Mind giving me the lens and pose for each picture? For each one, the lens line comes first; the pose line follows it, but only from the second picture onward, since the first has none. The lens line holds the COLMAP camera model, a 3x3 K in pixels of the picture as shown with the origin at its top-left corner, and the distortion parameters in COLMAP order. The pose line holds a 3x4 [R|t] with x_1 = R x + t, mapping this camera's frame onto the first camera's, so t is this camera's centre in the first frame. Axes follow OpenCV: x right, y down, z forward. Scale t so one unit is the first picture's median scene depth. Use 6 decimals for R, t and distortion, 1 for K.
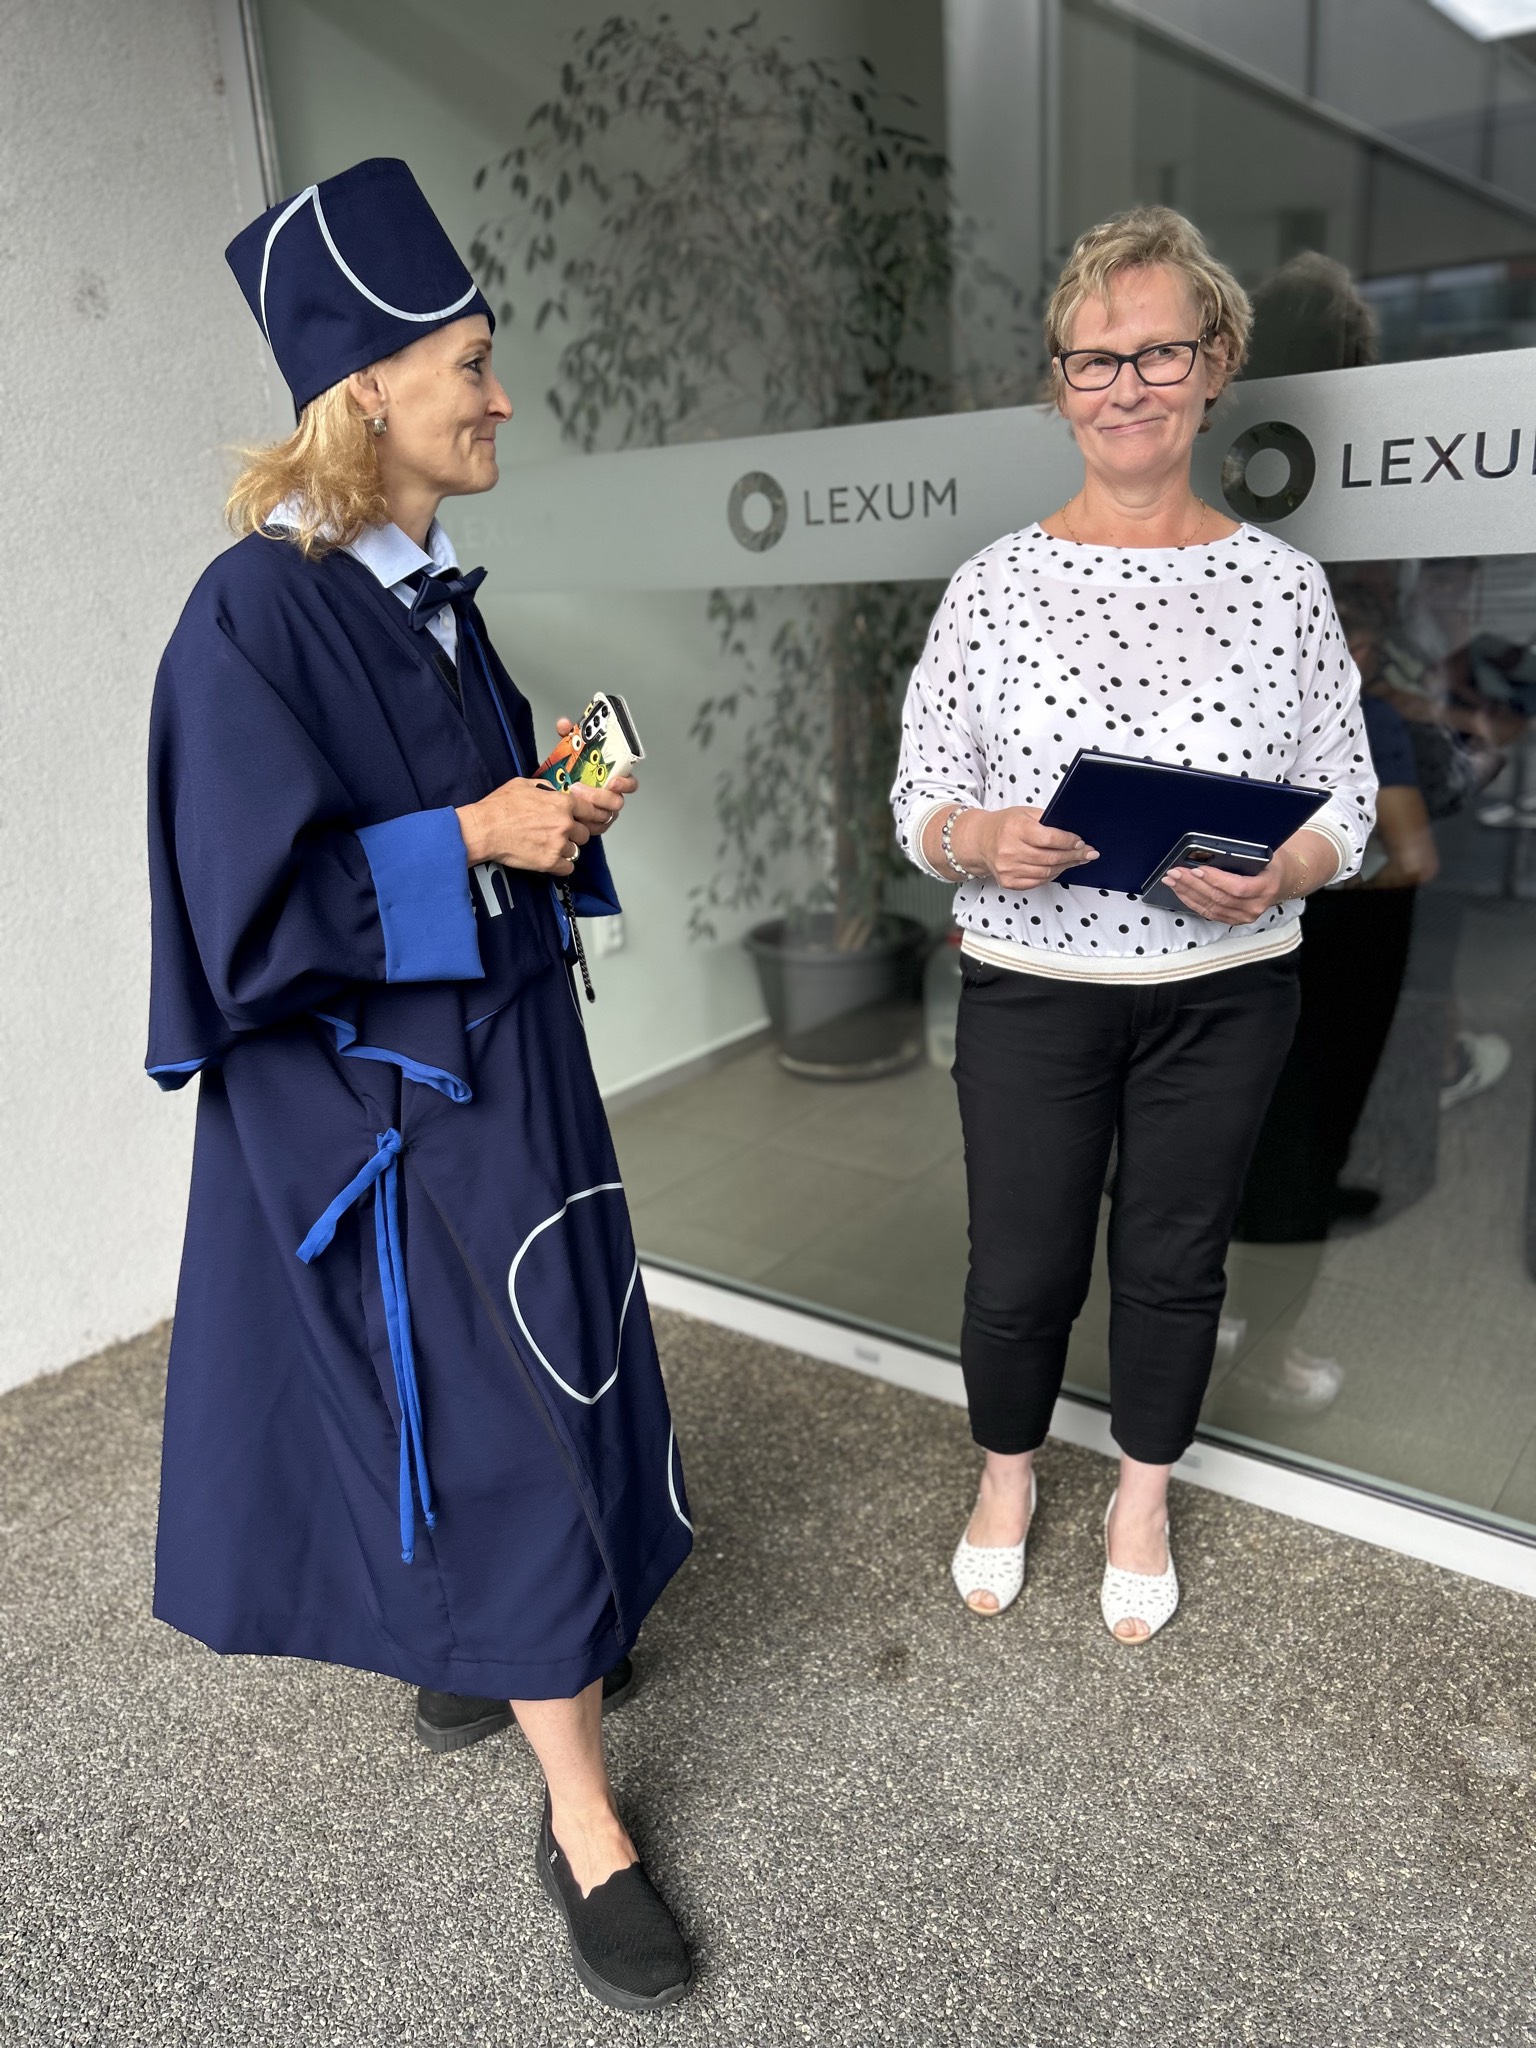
lens RADIAL K [[1540.3, 0, 777.3], [0, 1540.3, 1020.9], [0, 0, 1]] dist [0.045418, -0.046138]
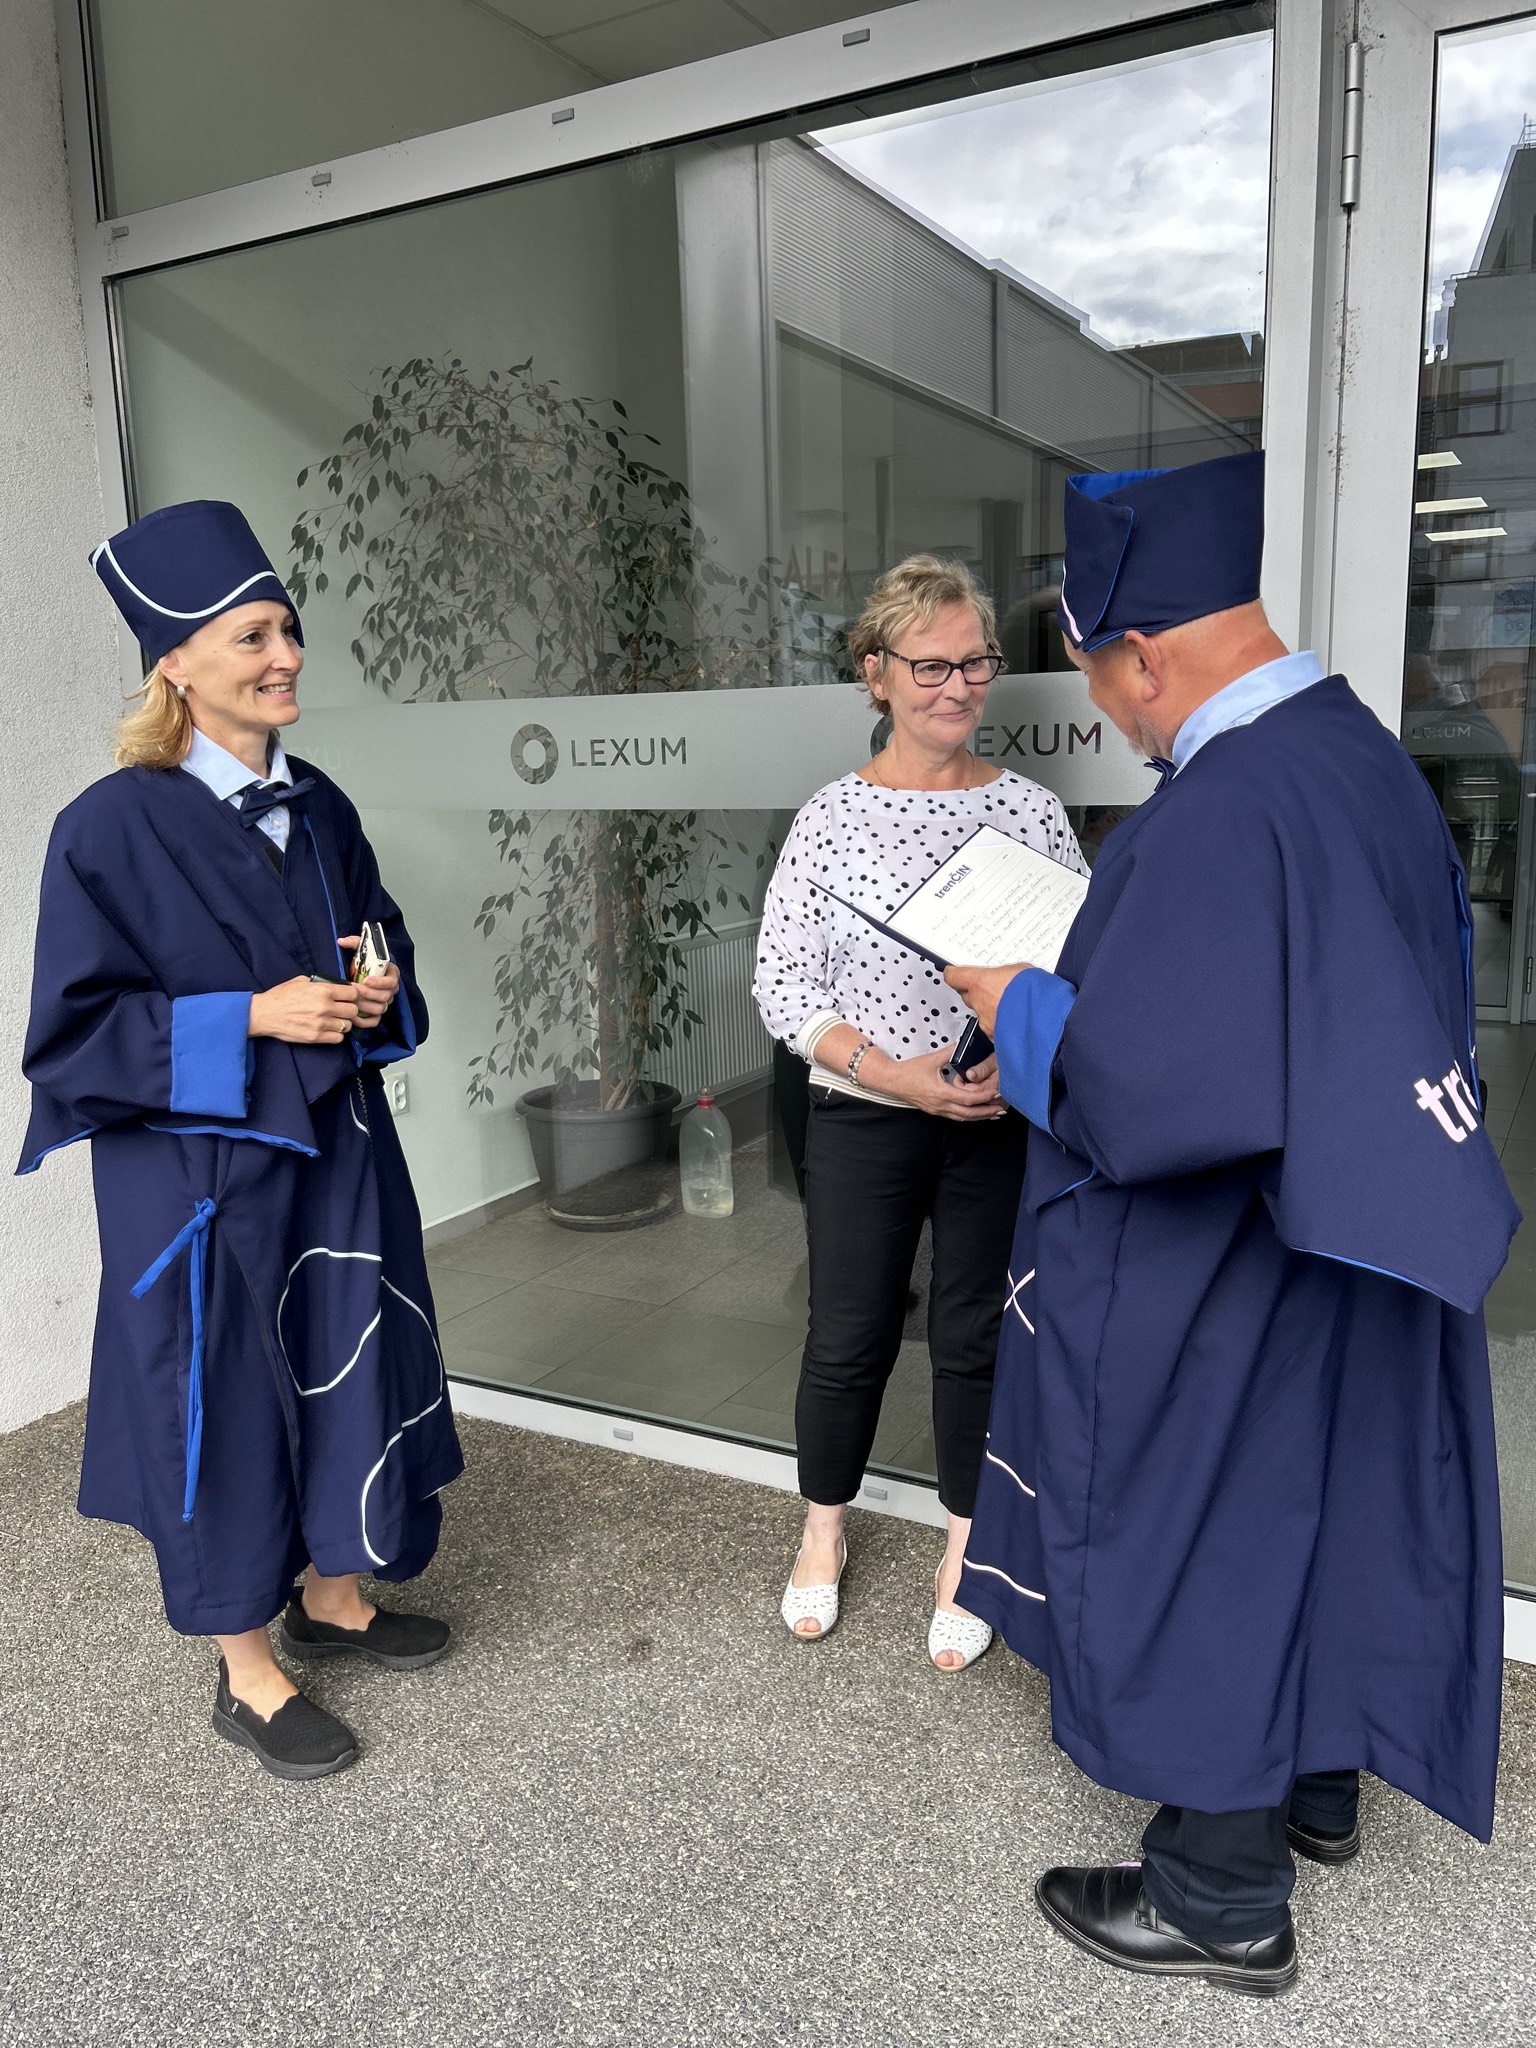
lens RADIAL K [[1548.5, 0, 768.0], [0, 1548.5, 1024.0], [0, 0, 1]] dist [0.065716, -0.066327]
pose [[0.989402, 0.003219, 0.145166, -0.007600], [0.015536, 0.991669, -0.127874, 0.063527], [-0.144369, 0.128774, 0.981109, -0.271081]]
